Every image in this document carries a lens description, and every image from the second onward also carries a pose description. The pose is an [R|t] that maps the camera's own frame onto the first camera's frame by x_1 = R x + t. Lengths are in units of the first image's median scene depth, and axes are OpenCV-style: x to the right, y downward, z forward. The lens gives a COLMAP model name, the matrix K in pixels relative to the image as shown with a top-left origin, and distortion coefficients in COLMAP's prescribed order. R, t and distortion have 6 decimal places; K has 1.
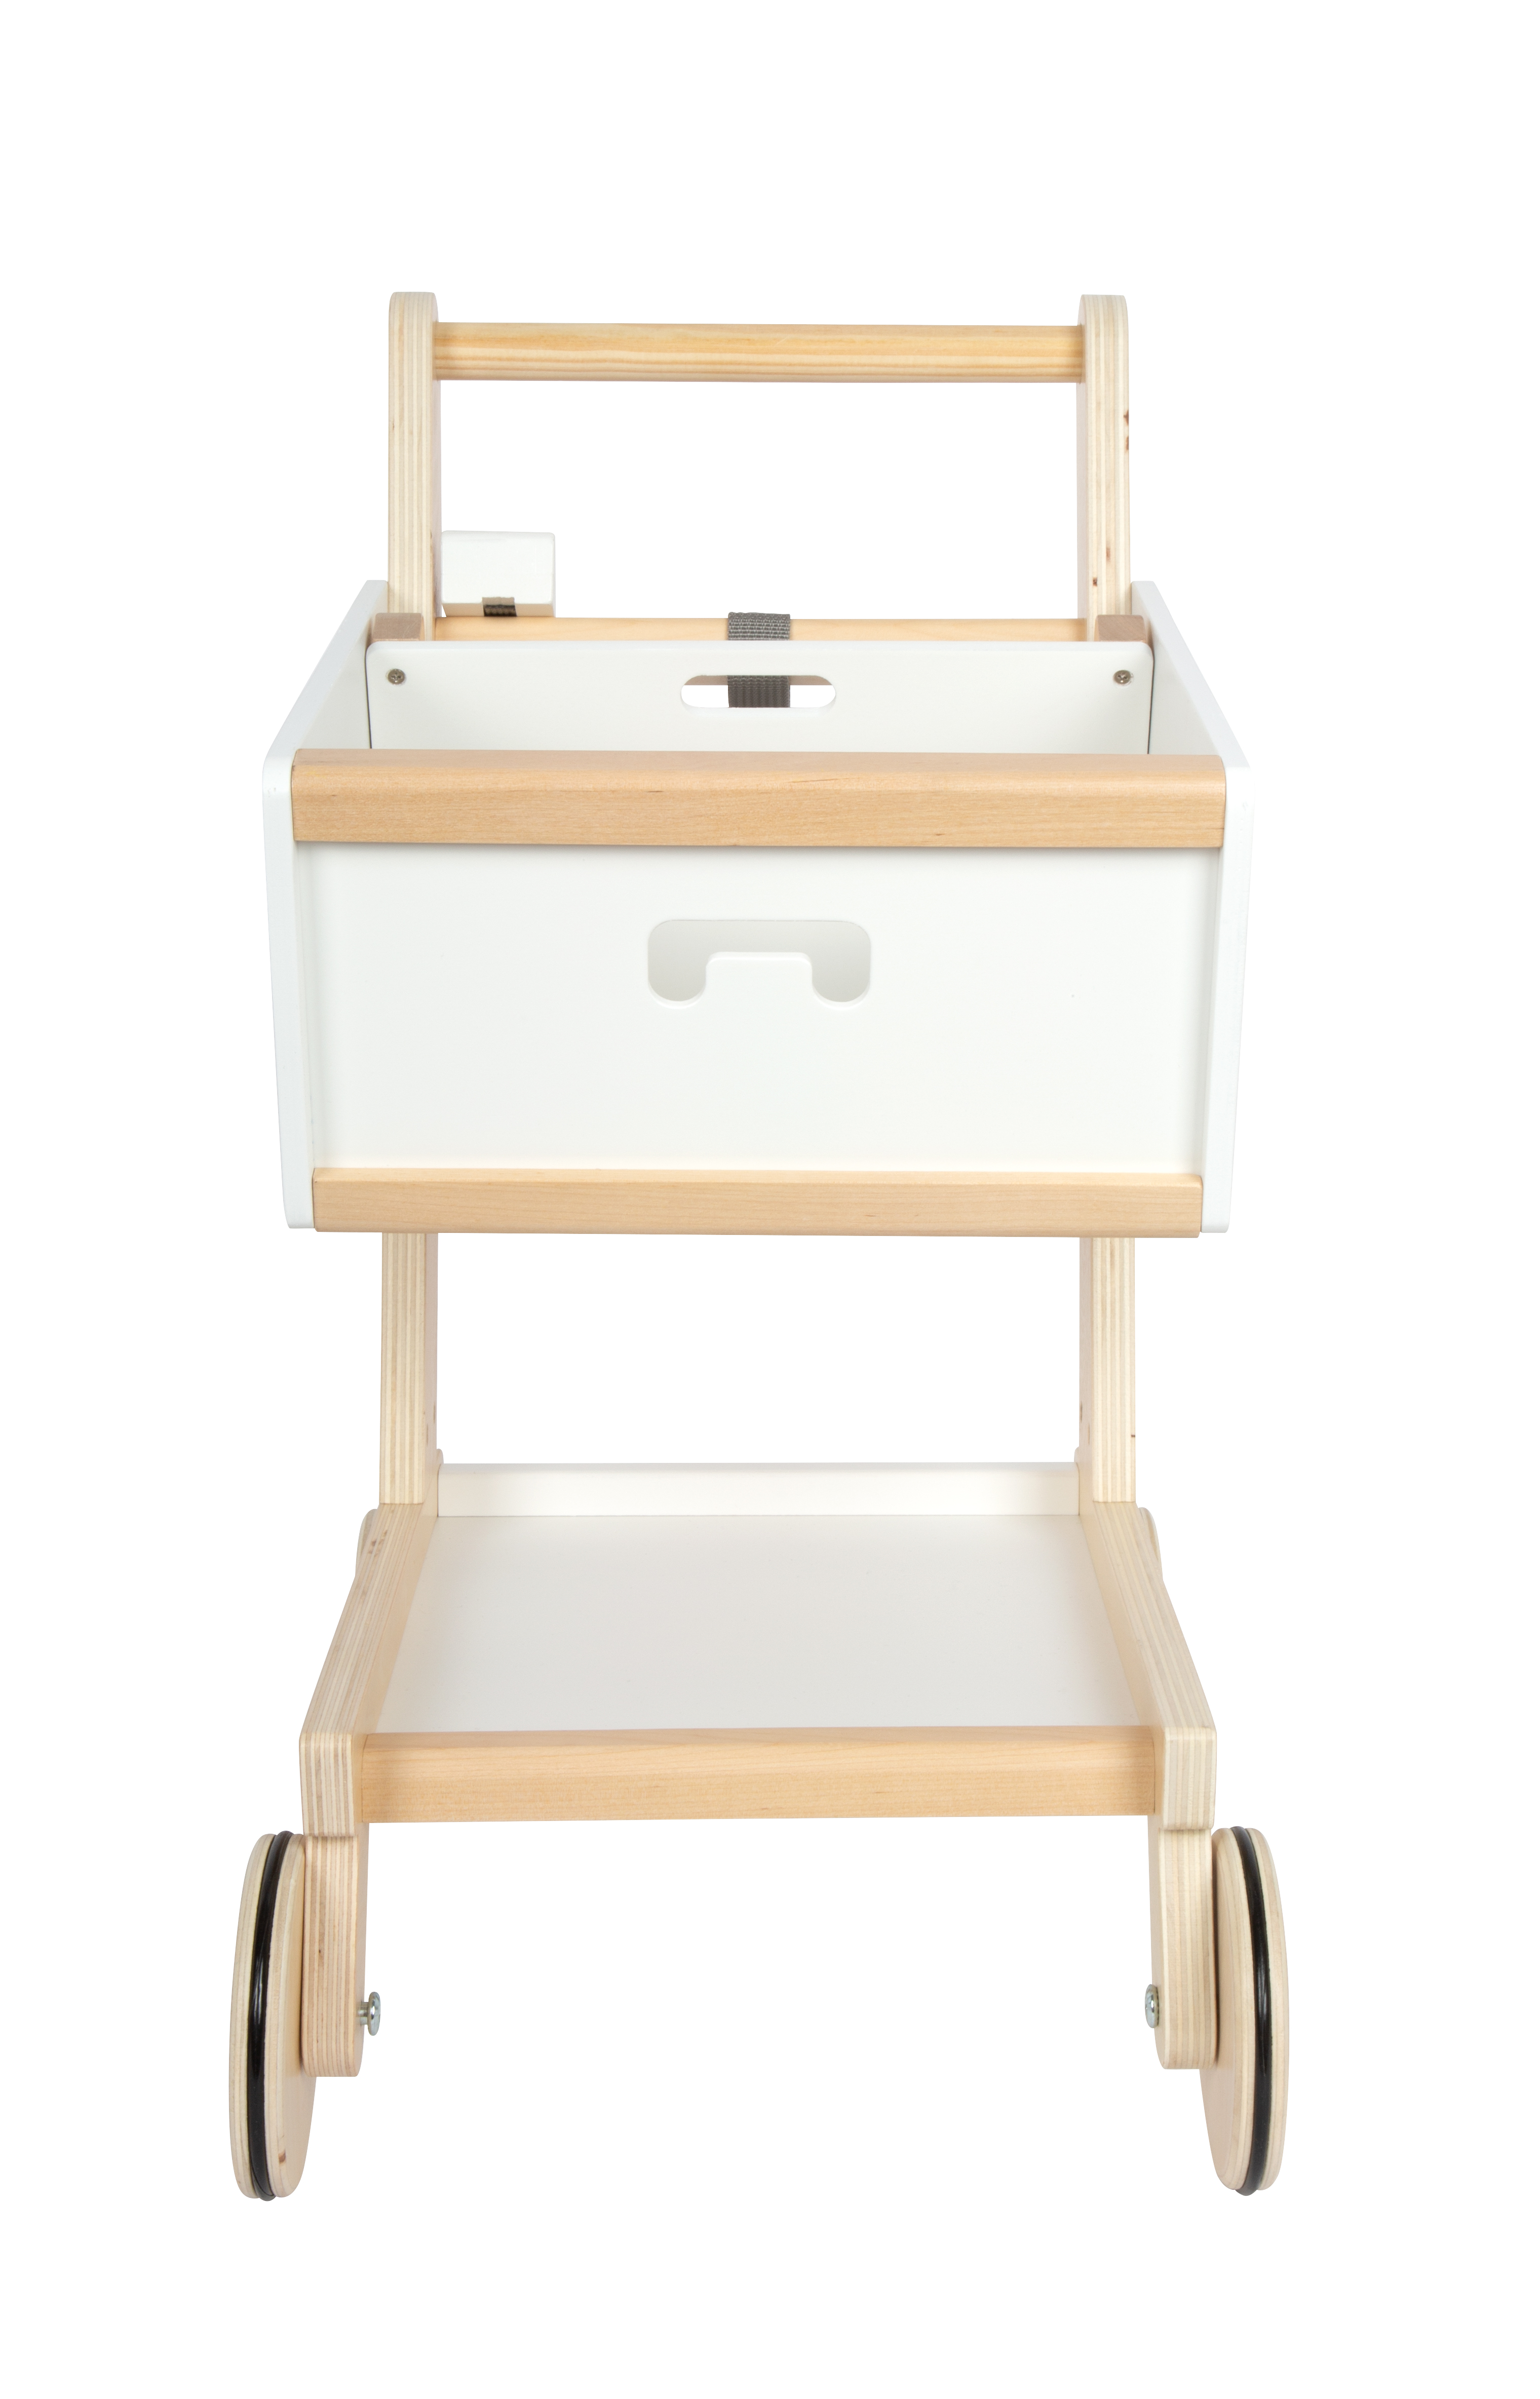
lens RADIAL K [[4075.2, 0, 770.0], [0, 4075.2, 1199.5], [0, 0, 1]] dist [0.116164, 0.041245]
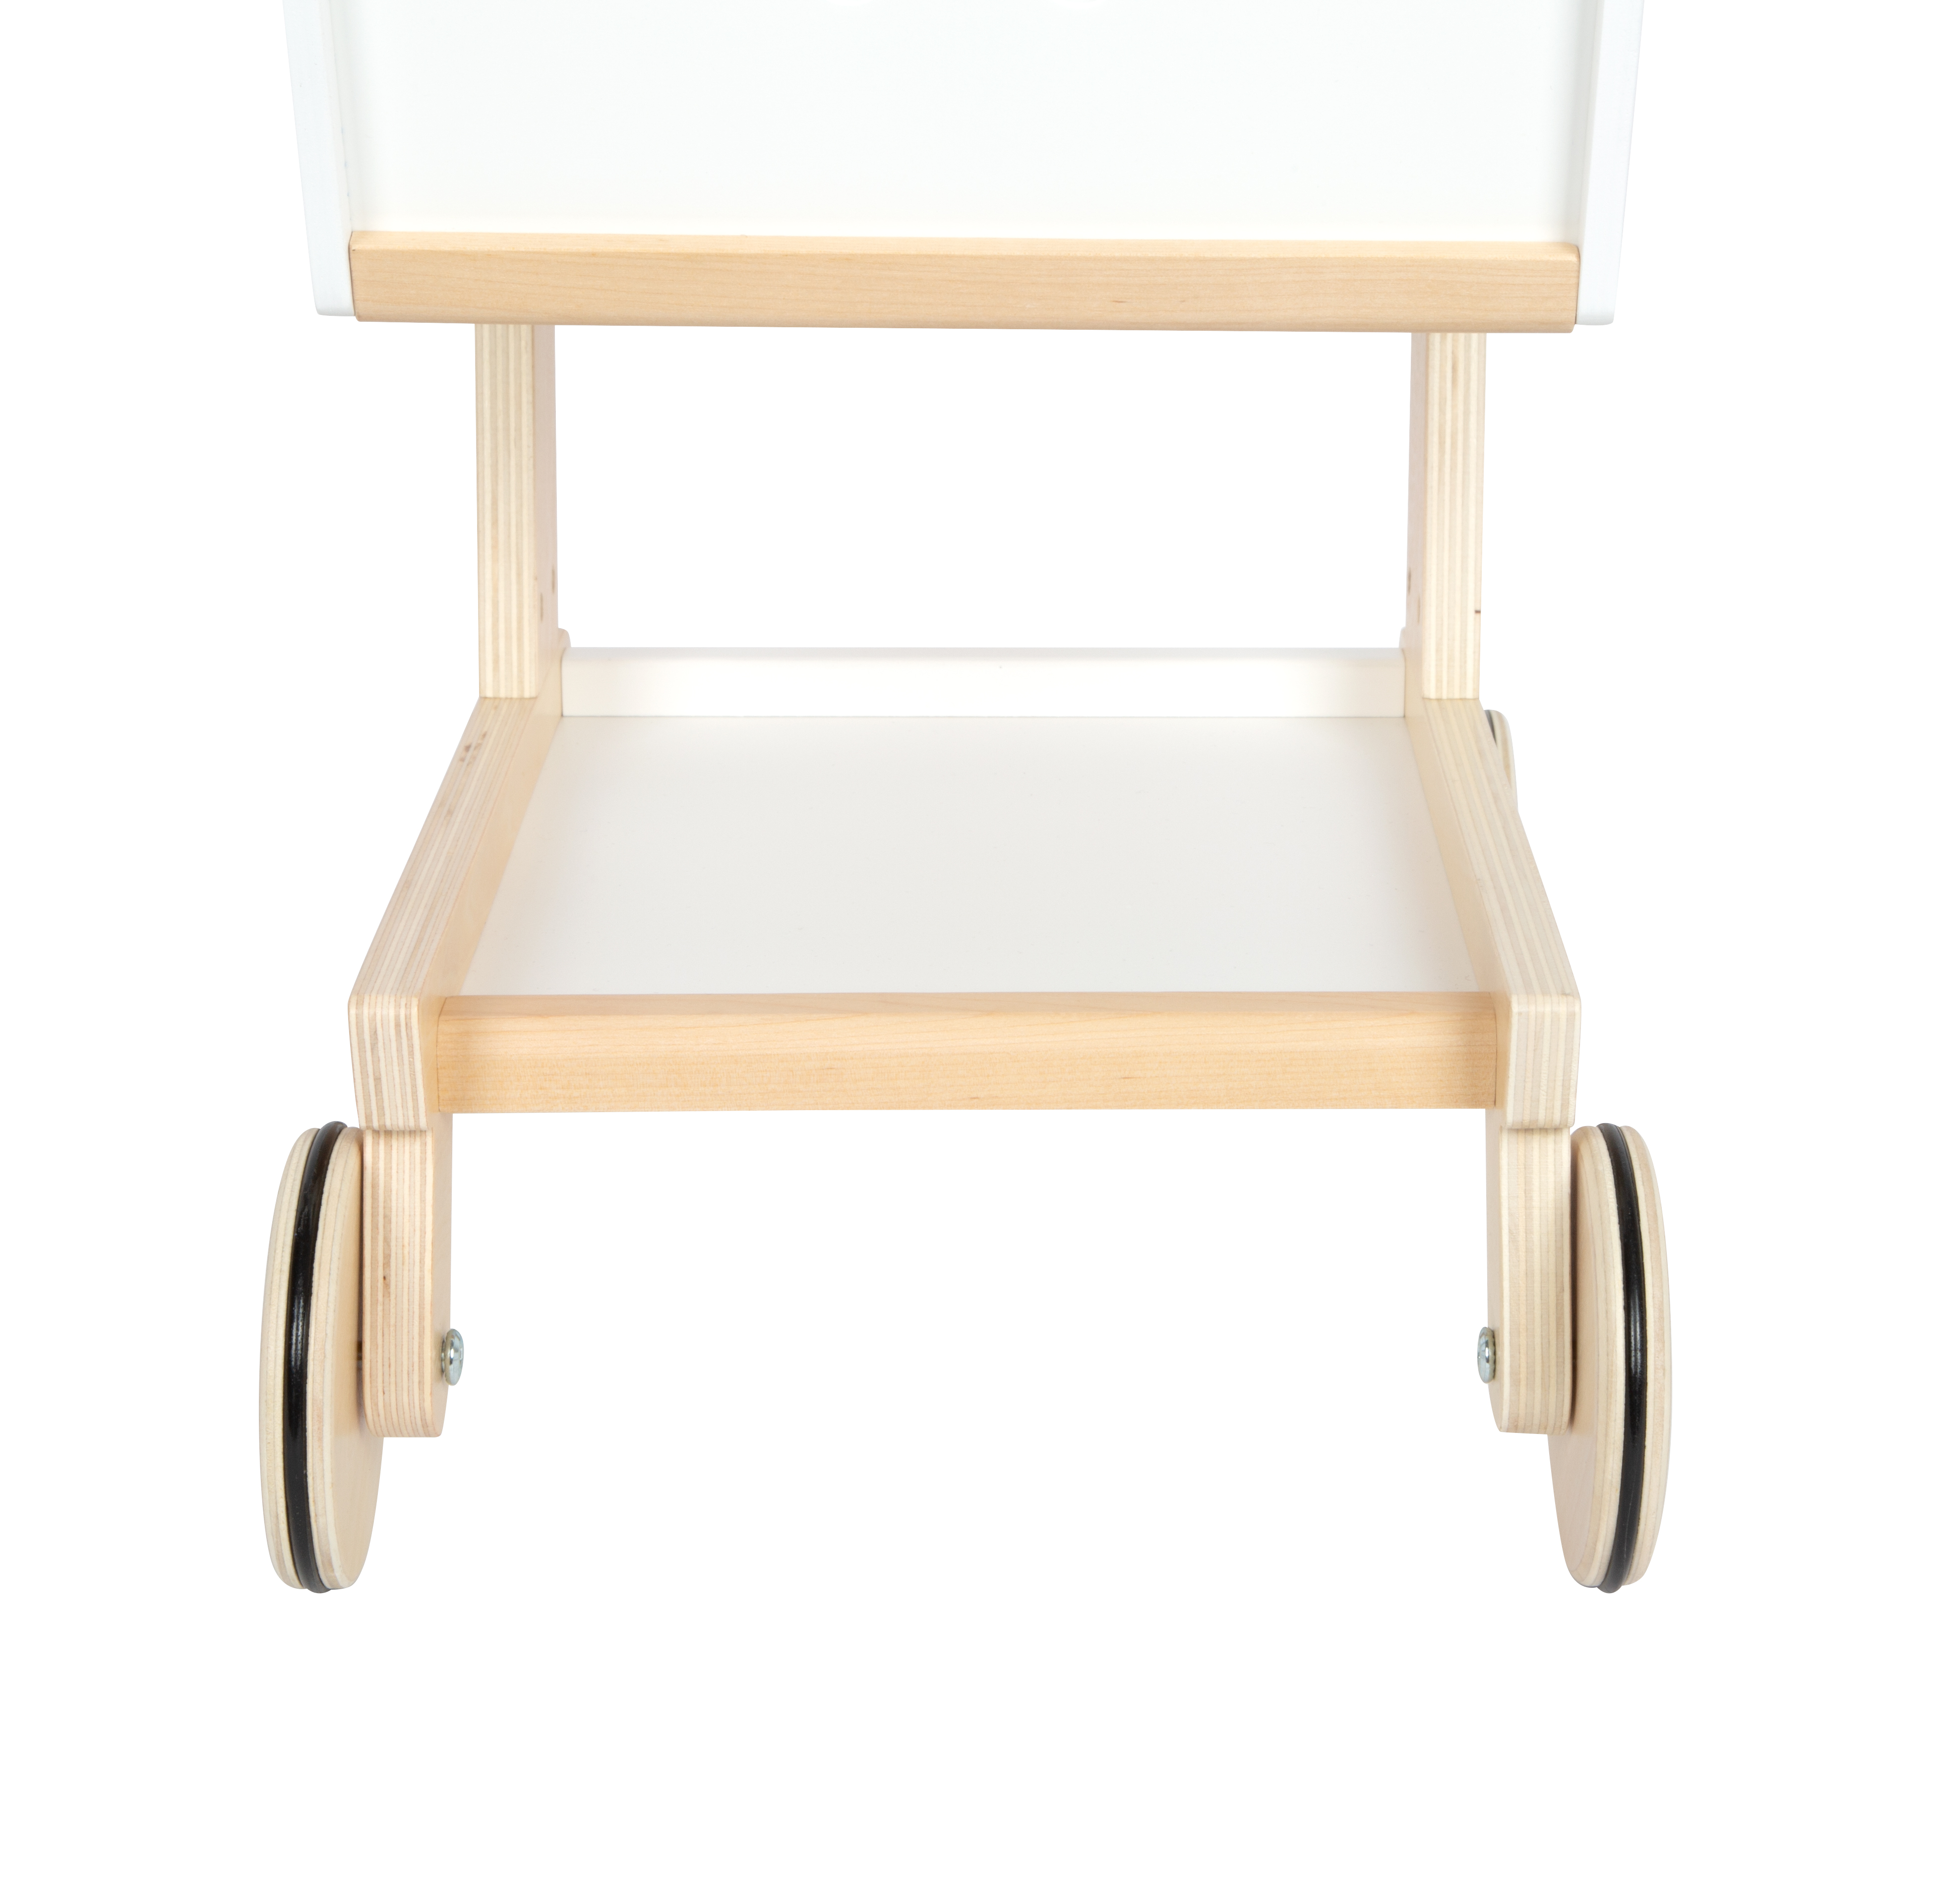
lens RADIAL K [[3227.9, 0, 967.0], [0, 3227.9, 952.0], [0, 0, 1]] dist [0.053391, -0.007152]
pose [[0.997139, 0.005935, -0.075351, 0.041905], [0.003652, 0.991965, 0.126457, 0.046345], [0.075496, -0.126370, 0.989106, 0.408894]]
